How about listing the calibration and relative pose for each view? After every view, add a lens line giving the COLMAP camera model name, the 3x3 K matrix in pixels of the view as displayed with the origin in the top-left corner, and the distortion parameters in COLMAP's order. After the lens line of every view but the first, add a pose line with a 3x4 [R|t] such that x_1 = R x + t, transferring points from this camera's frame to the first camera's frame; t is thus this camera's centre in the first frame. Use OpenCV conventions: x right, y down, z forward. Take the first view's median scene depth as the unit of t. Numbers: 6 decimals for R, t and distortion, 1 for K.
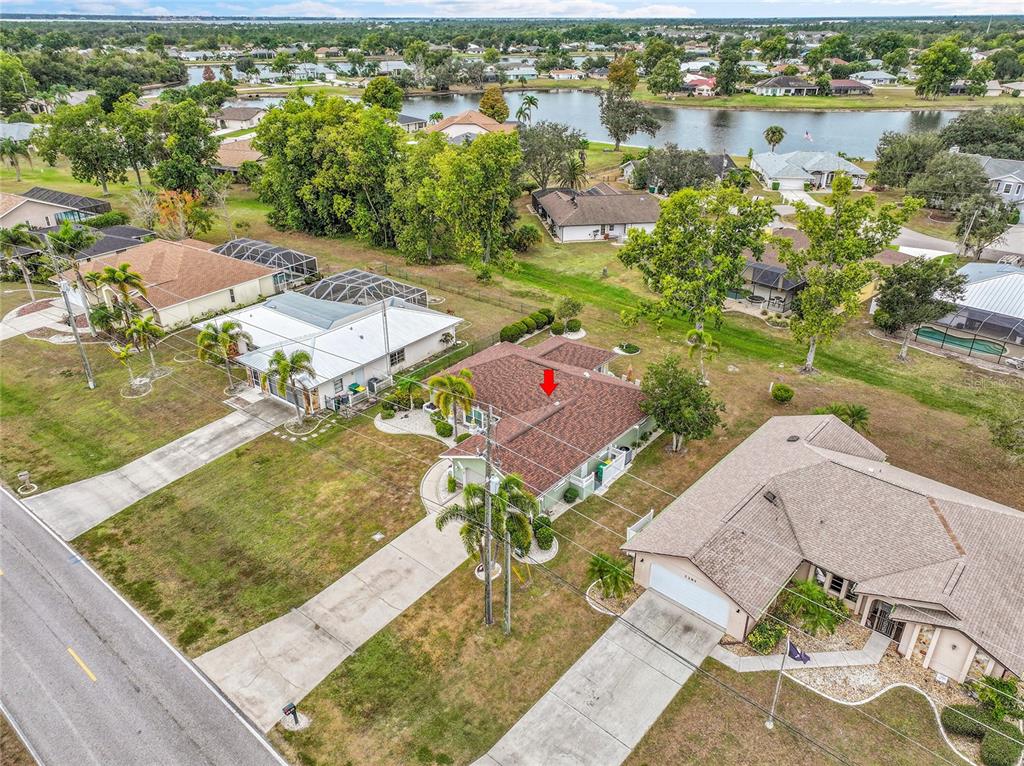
lens RADIAL K [[715.2, 0, 514.9], [0, 715.2, 375.8], [0, 0, 1]] dist [-0.001951, 0.020711]
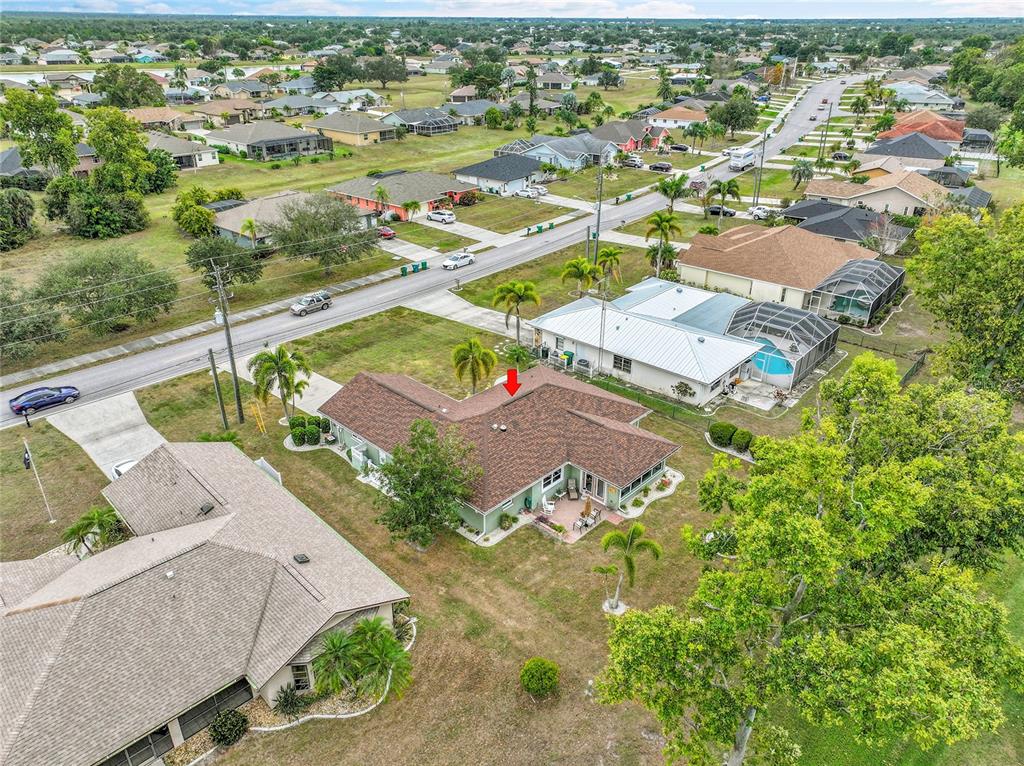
lens RADIAL K [[715.2, 0, 518.7], [0, 715.2, 383.2], [0, 0, 1]] dist [-0.001951, 0.020711]
pose [[-0.062501, 0.452057, -0.889797, 0.743447], [-0.452049, 0.782024, 0.429057, -0.372374], [0.889801, 0.429048, 0.155475, 0.782620]]
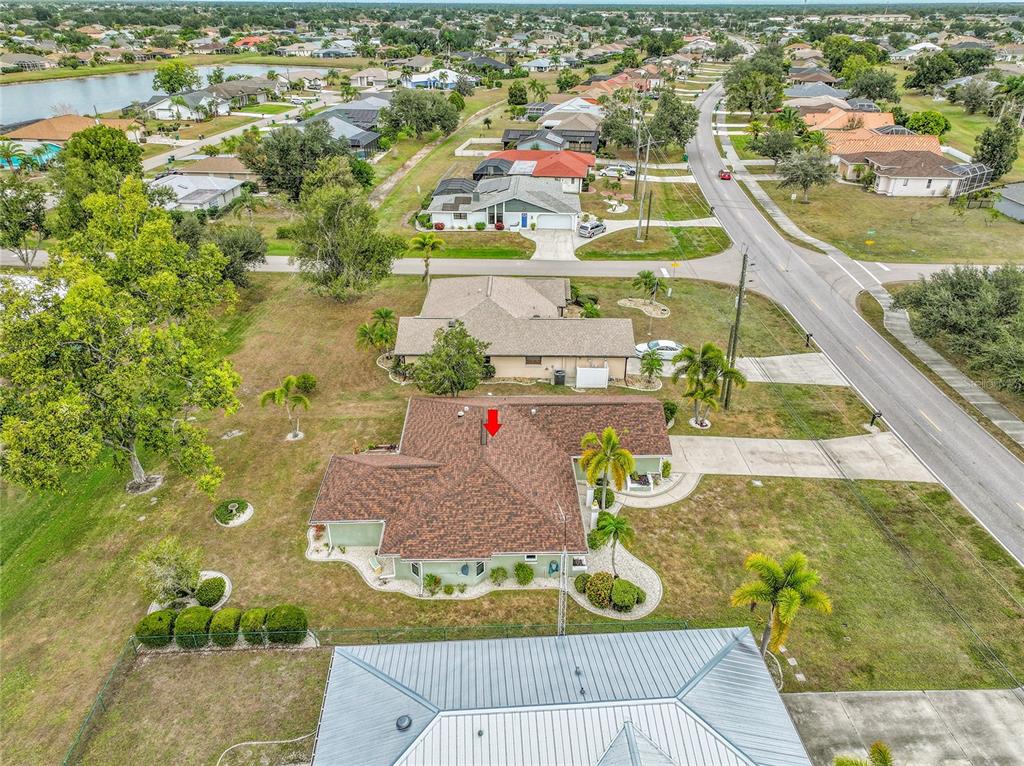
lens RADIAL K [[715.2, 0, 512.8], [0, 715.2, 387.3], [0, 0, 1]] dist [-0.001951, 0.020711]
pose [[-0.658578, -0.358740, 0.661498, -0.444021], [0.332193, 0.650168, 0.683322, -0.526689], [-0.675220, 0.669766, -0.309016, 1.086481]]
